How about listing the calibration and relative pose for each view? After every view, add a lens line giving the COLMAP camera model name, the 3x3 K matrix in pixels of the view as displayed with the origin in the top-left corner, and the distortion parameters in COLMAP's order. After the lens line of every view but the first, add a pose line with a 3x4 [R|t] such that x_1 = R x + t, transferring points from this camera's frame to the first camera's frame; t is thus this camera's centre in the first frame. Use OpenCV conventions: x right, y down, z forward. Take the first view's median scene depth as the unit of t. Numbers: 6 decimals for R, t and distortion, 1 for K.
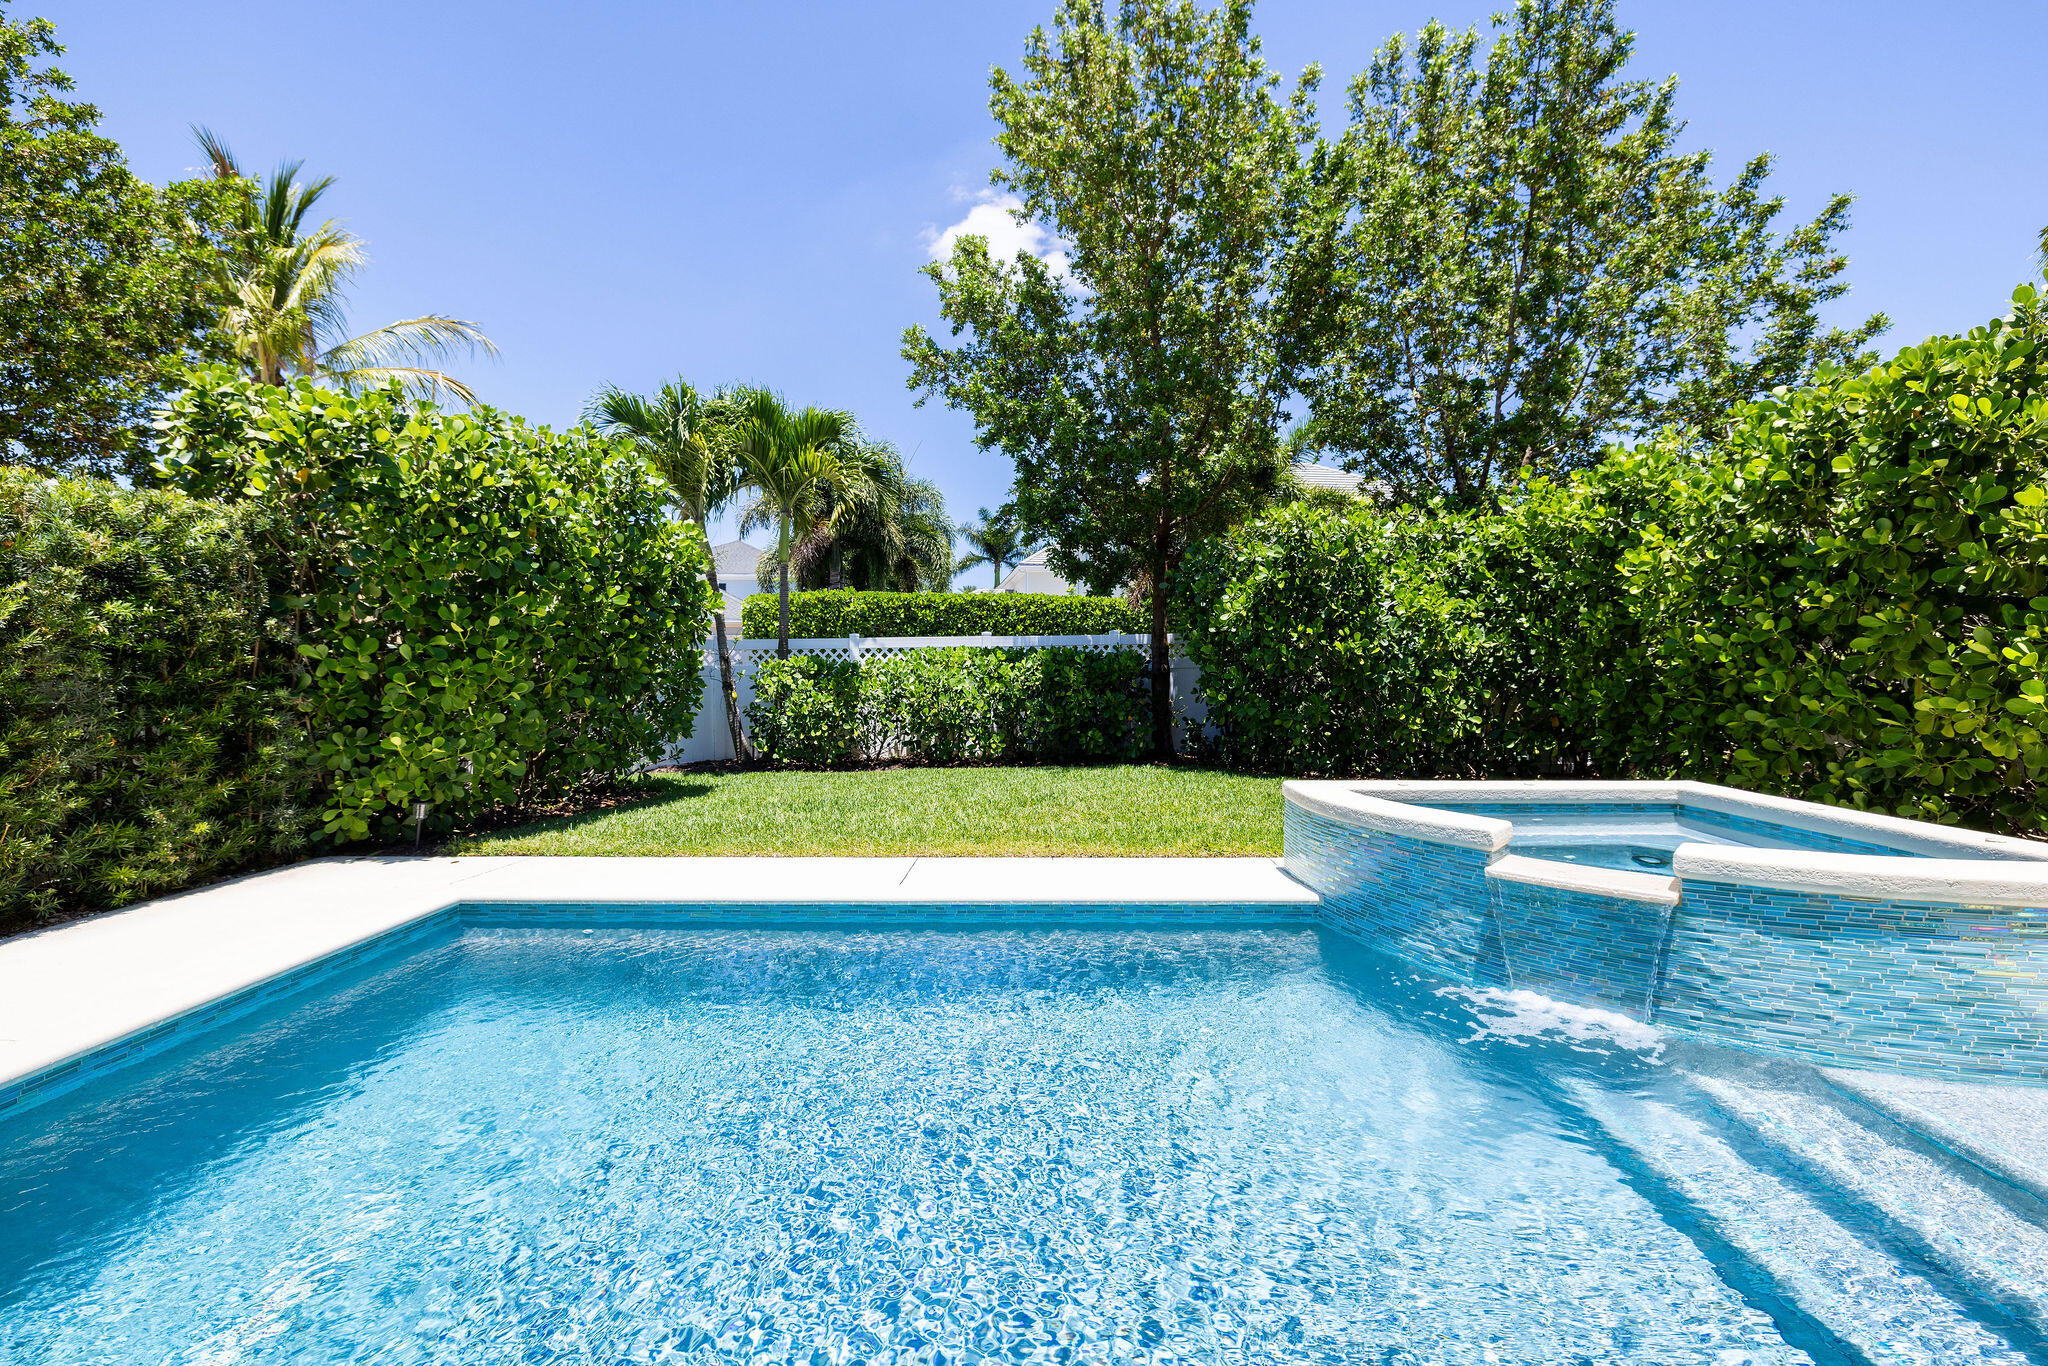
lens RADIAL K [[867.8, 0, 1030.0], [0, 867.8, 676.2], [0, 0, 1]] dist [-0.000355, -0.000181]
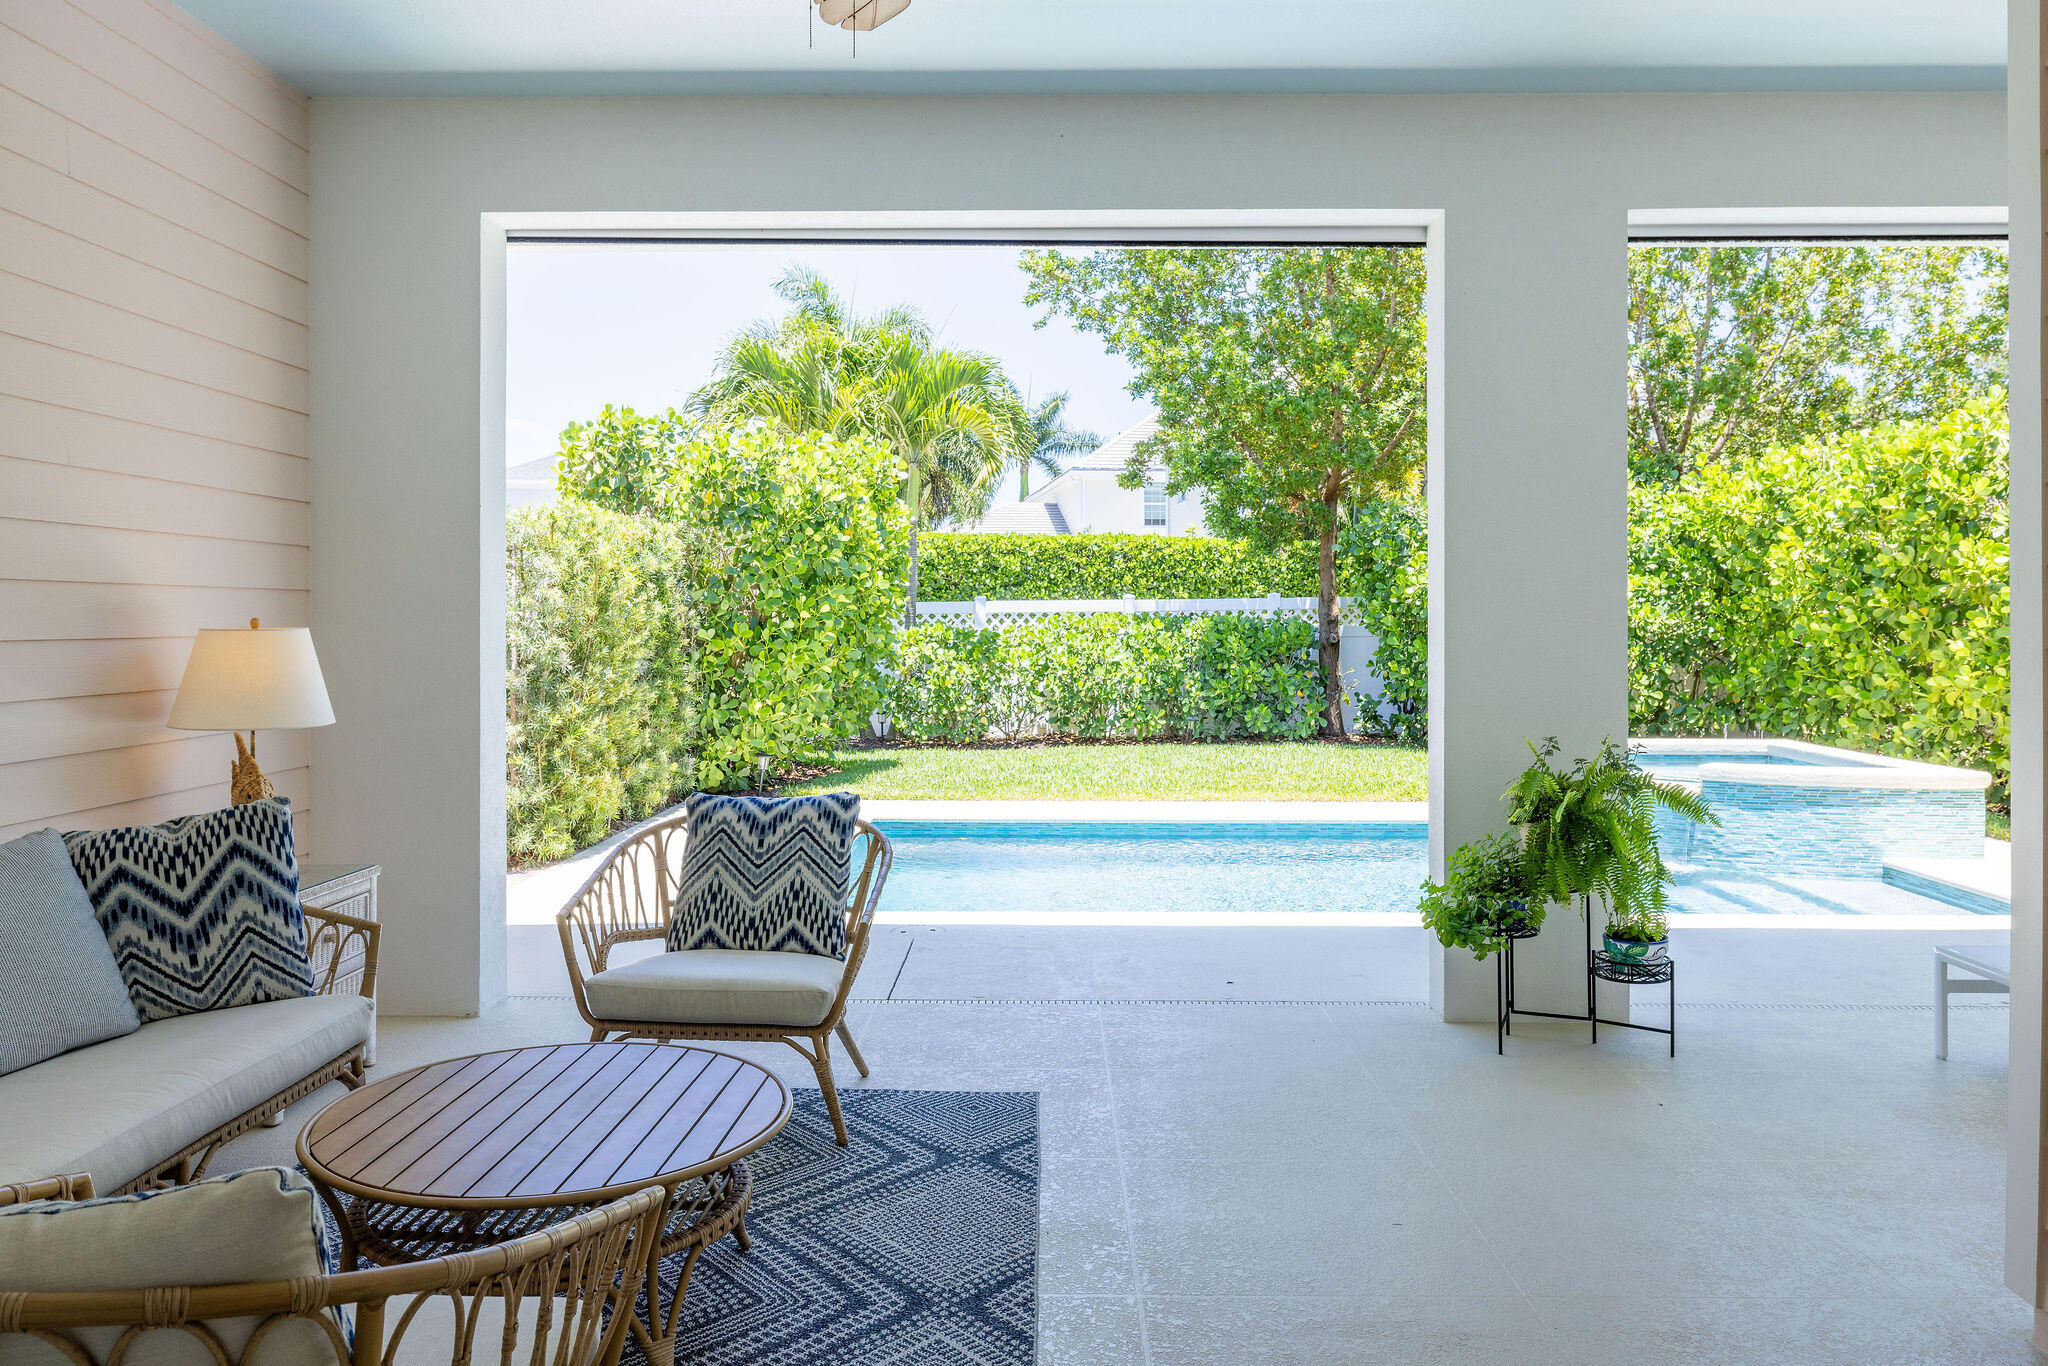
lens RADIAL K [[1428.3, 0, 1034.5], [0, 1428.3, 620.3], [0, 0, 1]] dist [0.006147, -0.002458]
pose [[0.999961, 0.004142, -0.007833, -0.192426], [-0.004197, 0.999967, -0.006970, -0.021254], [0.007804, 0.007003, 0.999945, -0.638006]]
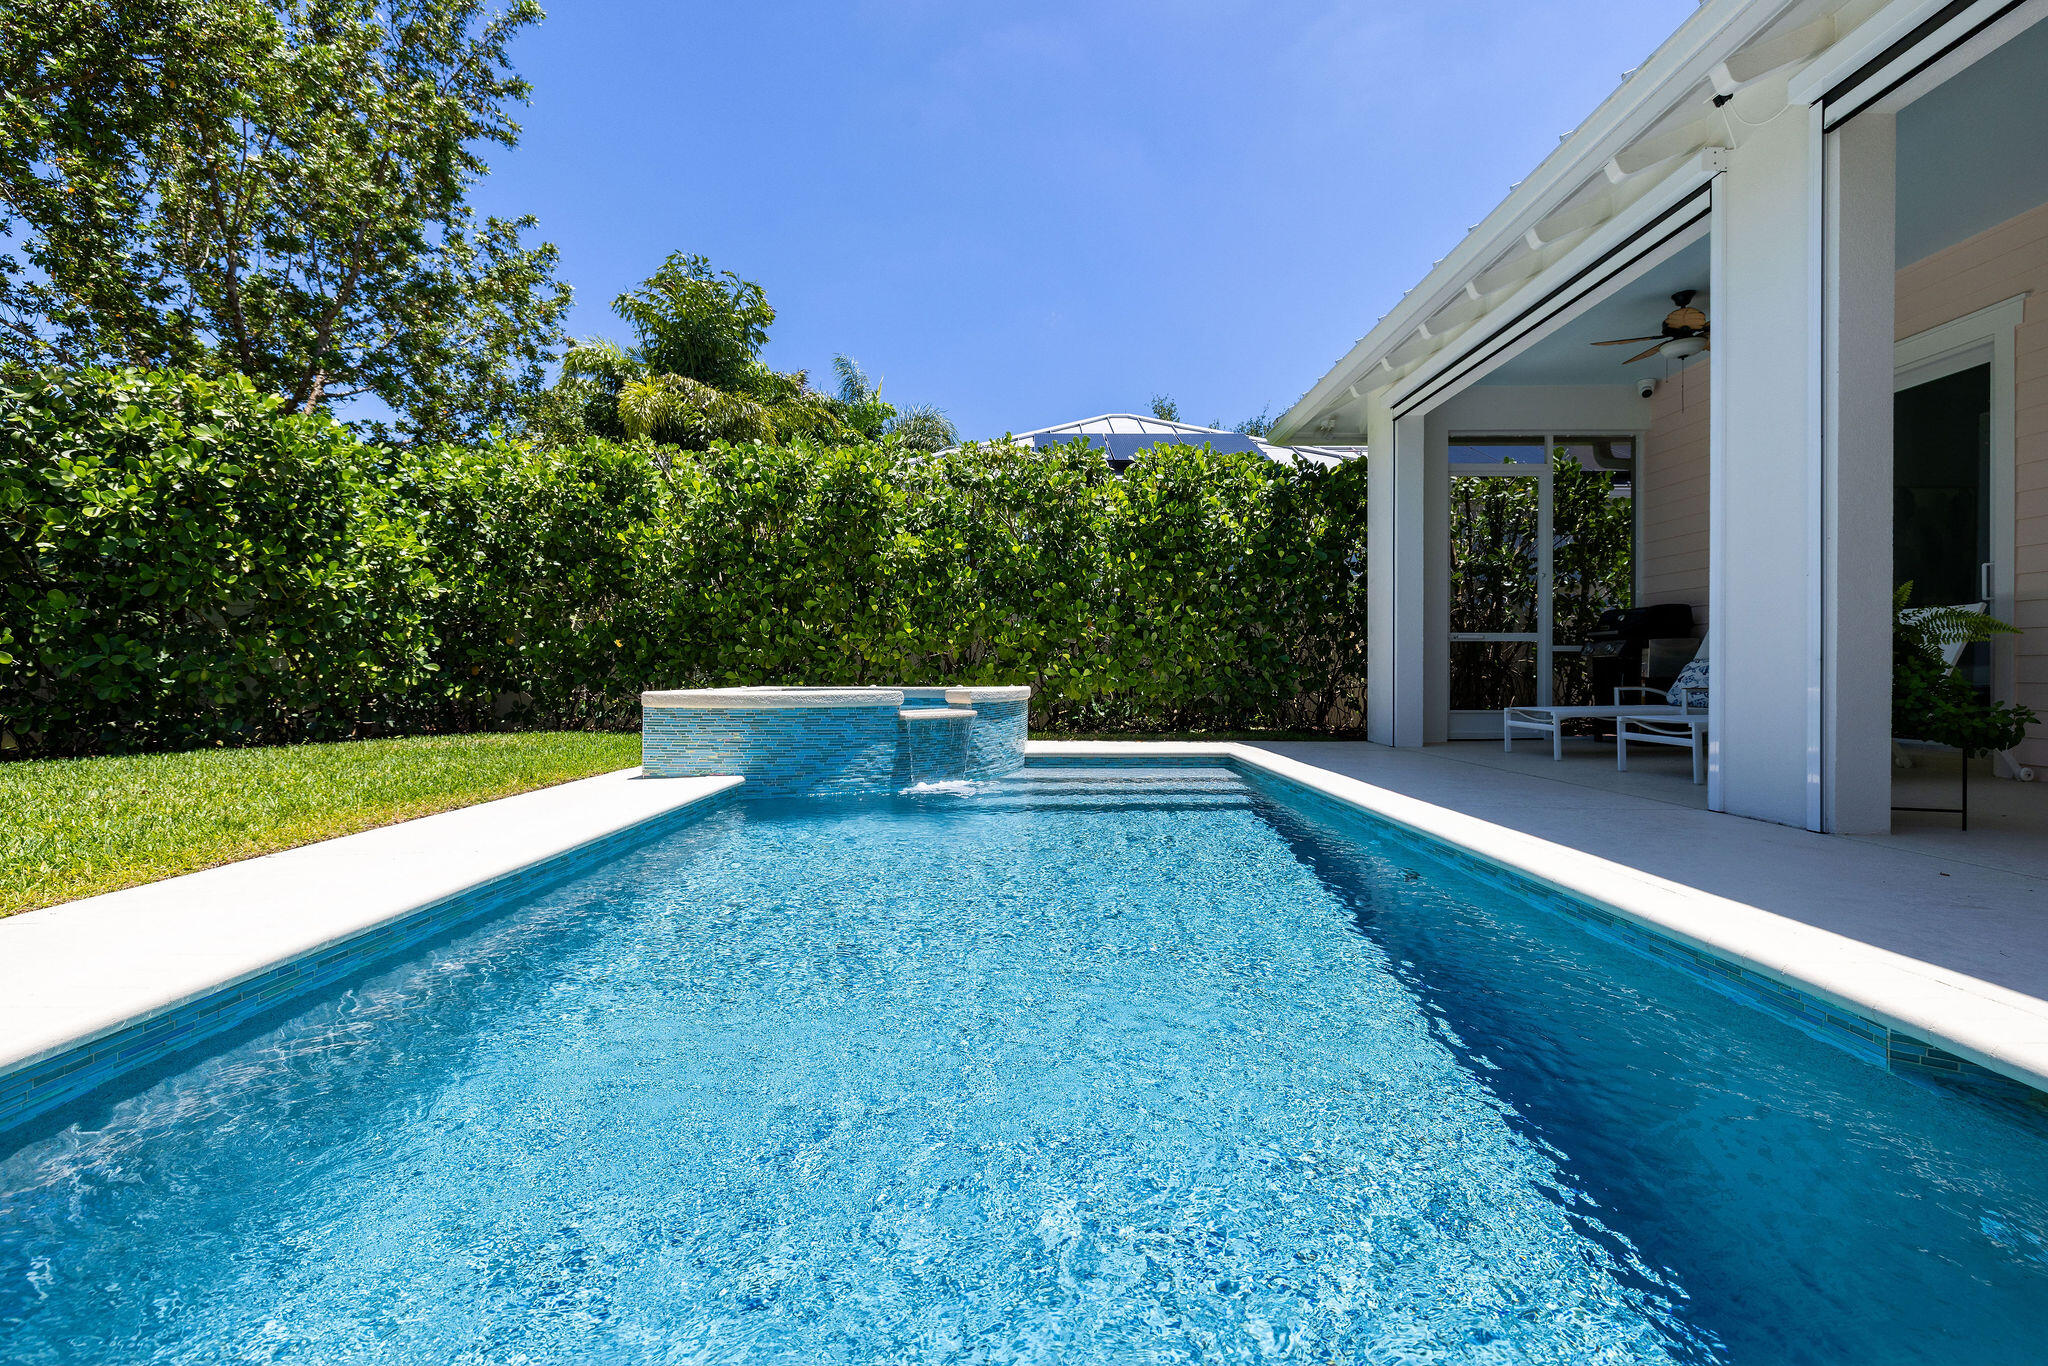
lens RADIAL K [[867.8, 0, 1030.0], [0, 867.8, 676.2], [0, 0, 1]] dist [-0.000355, -0.000181]
pose [[-0.026331, 0.003863, 0.999646, -0.438787], [0.006852, 0.999970, -0.003683, 0.063074], [-0.999630, 0.006753, -0.026357, 0.325704]]
